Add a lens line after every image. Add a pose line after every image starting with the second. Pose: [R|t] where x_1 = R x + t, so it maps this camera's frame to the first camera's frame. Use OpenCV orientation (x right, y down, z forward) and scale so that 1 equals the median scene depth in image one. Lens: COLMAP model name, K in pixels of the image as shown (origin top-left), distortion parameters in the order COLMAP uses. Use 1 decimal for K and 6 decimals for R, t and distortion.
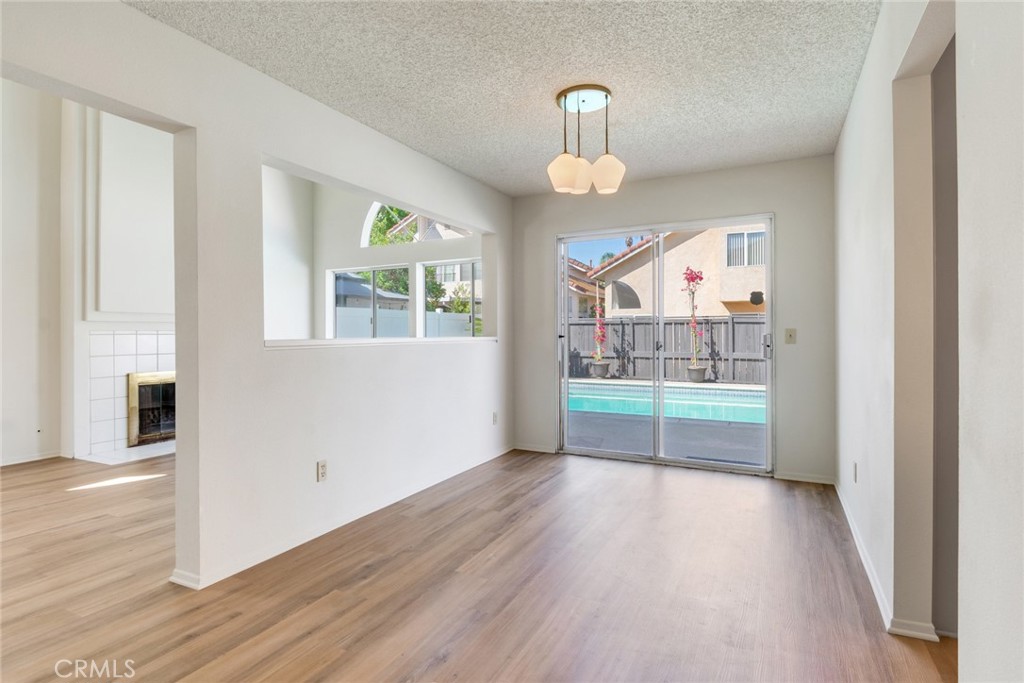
lens RADIAL K [[543.7, 0, 494.4], [0, 543.7, 333.9], [0, 0, 1]] dist [0.014591, -0.015327]
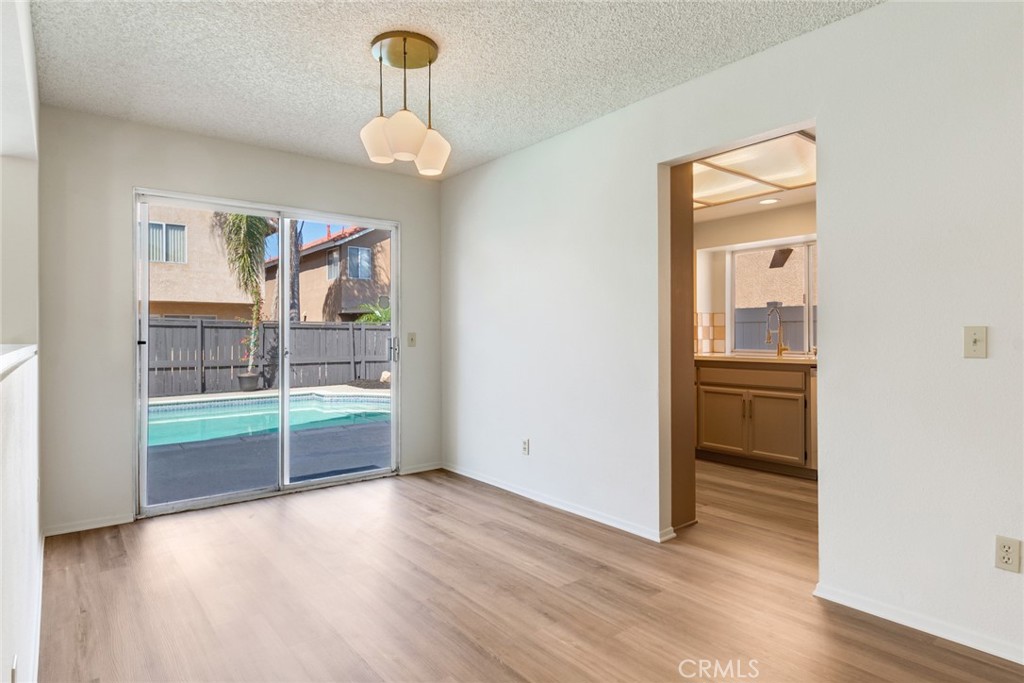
lens RADIAL K [[543.7, 0, 524.8], [0, 543.7, 338.3], [0, 0, 1]] dist [0.014591, -0.015327]
pose [[0.396442, -0.003592, 0.918053, -0.211983], [0.006670, 0.999977, 0.001032, 0.001389], [-0.918035, 0.005714, 0.396457, 0.220268]]
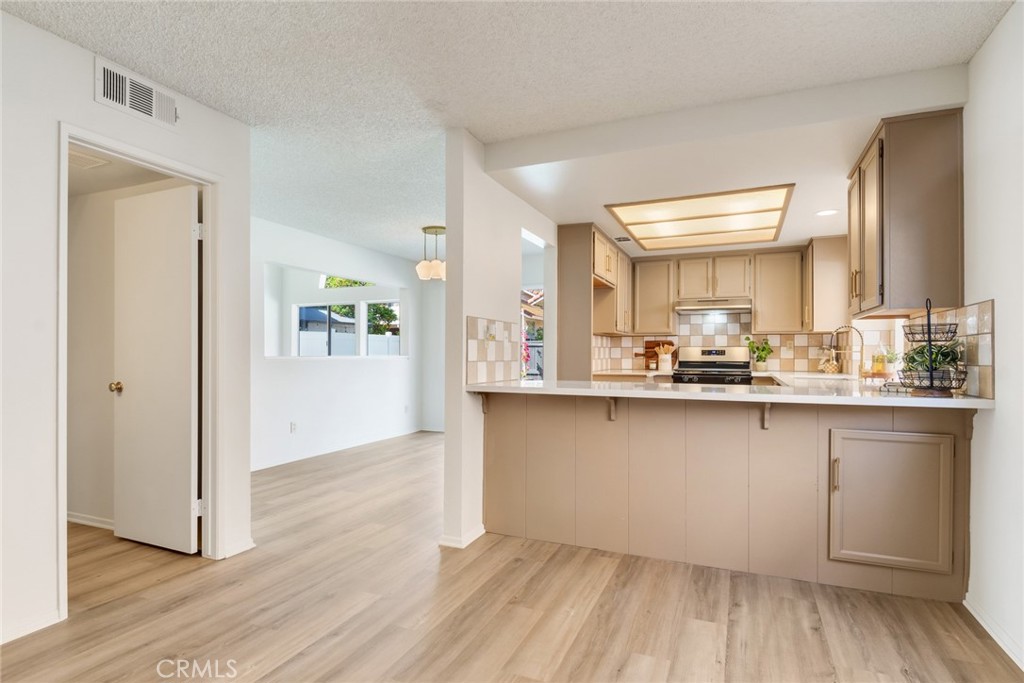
lens RADIAL K [[543.7, 0, 499.9], [0, 543.7, 352.4], [0, 0, 1]] dist [0.014591, -0.015327]
pose [[0.997208, 0.006644, 0.074375, 0.100169], [-0.006399, 0.999973, -0.003527, 0.000703], [-0.074396, 0.003041, 0.997224, -0.374078]]
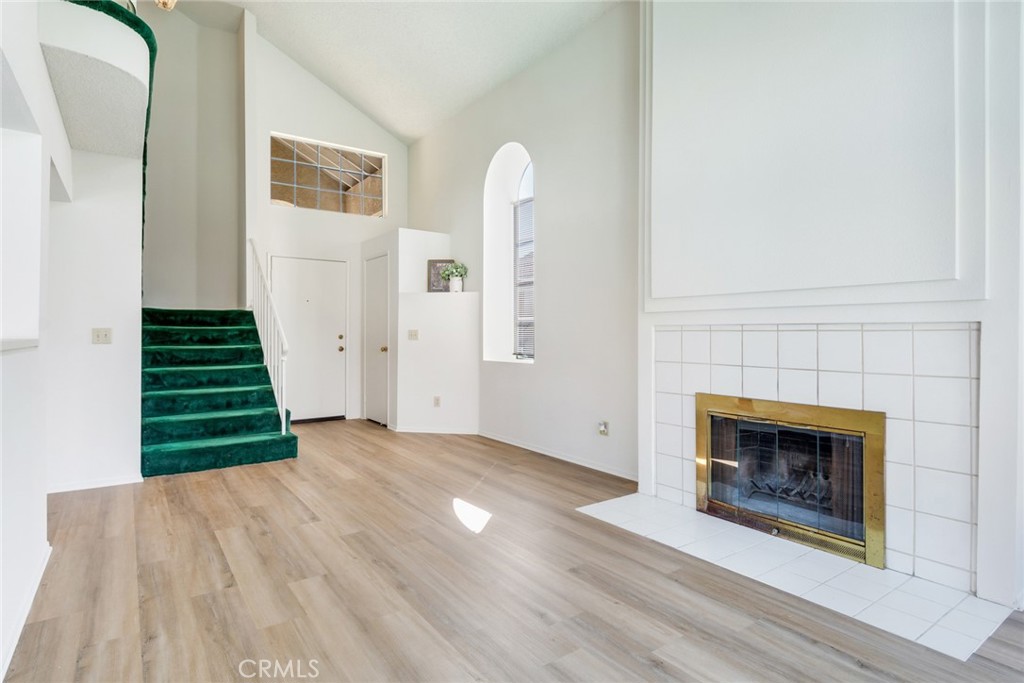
lens RADIAL K [[543.7, 0, 506.7], [0, 543.7, 328.7], [0, 0, 1]] dist [0.014591, -0.015327]
pose [[-0.452012, 0.001259, -0.892011, -0.007681], [-0.000403, 0.999999, 0.001616, -0.002018], [0.892012, 0.001090, -0.452011, 0.881611]]
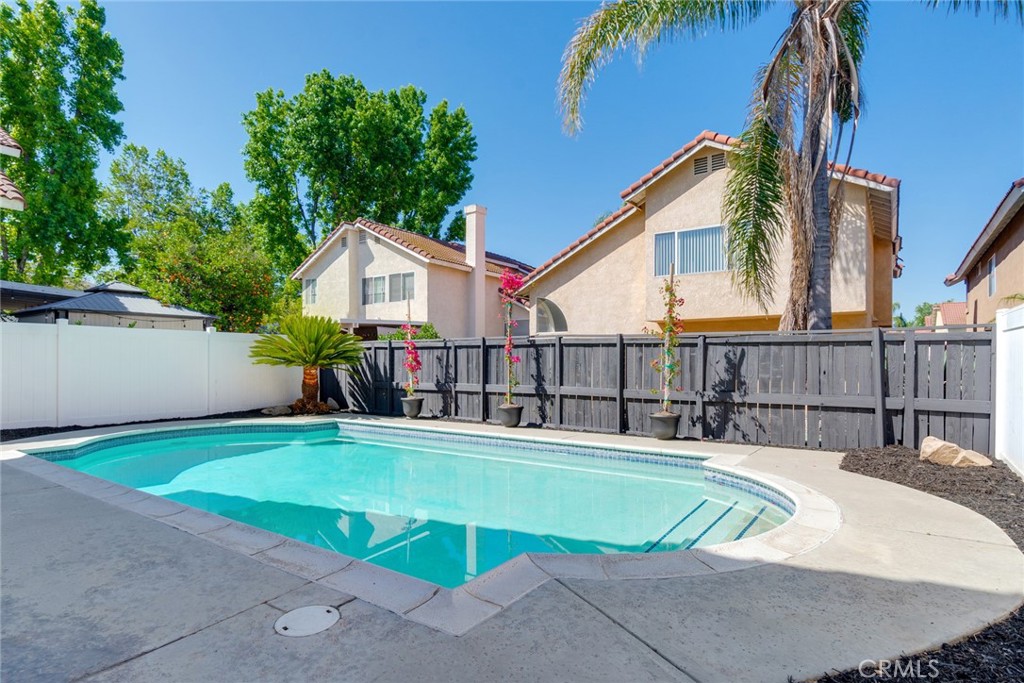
lens RADIAL K [[543.7, 0, 502.6], [0, 543.7, 366.8], [0, 0, 1]] dist [0.014591, -0.015327]
pose [[0.990338, 0.007481, -0.138474, 0.852113], [-0.006926, 0.999966, 0.004493, 0.009558], [0.138503, -0.003490, 0.990356, 0.527059]]
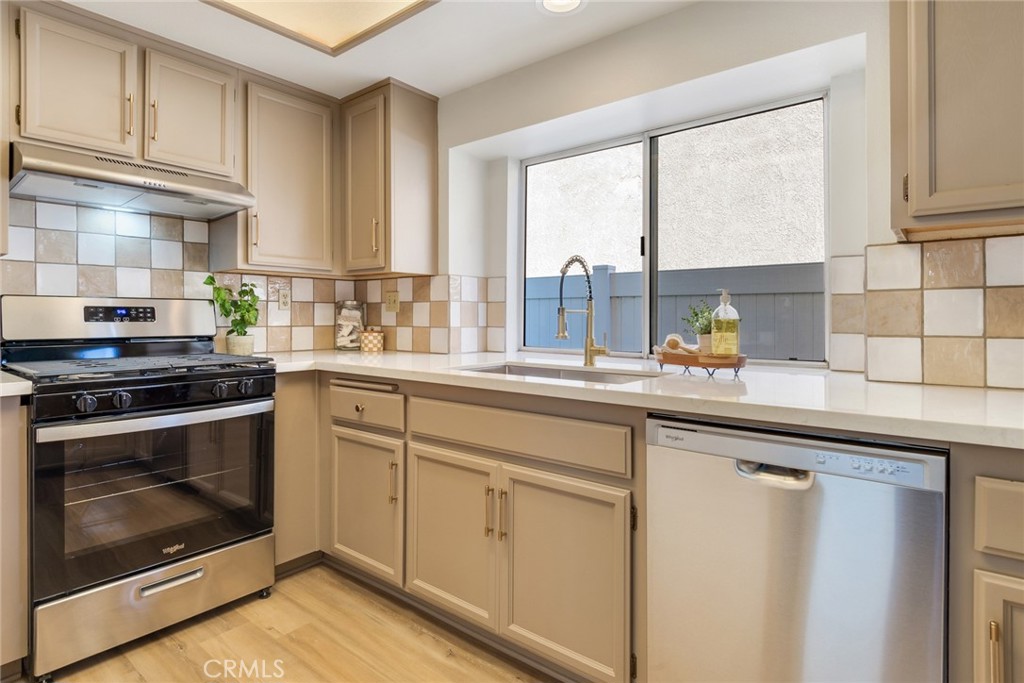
lens RADIAL K [[543.7, 0, 510.5], [0, 543.7, 318.2], [0, 0, 1]] dist [0.014591, -0.015327]
pose [[0.199314, 0.000381, 0.979936, 0.237731], [0.002005, 0.999998, -0.000797, -0.000940], [-0.979934, 0.002124, 0.199313, 0.179882]]
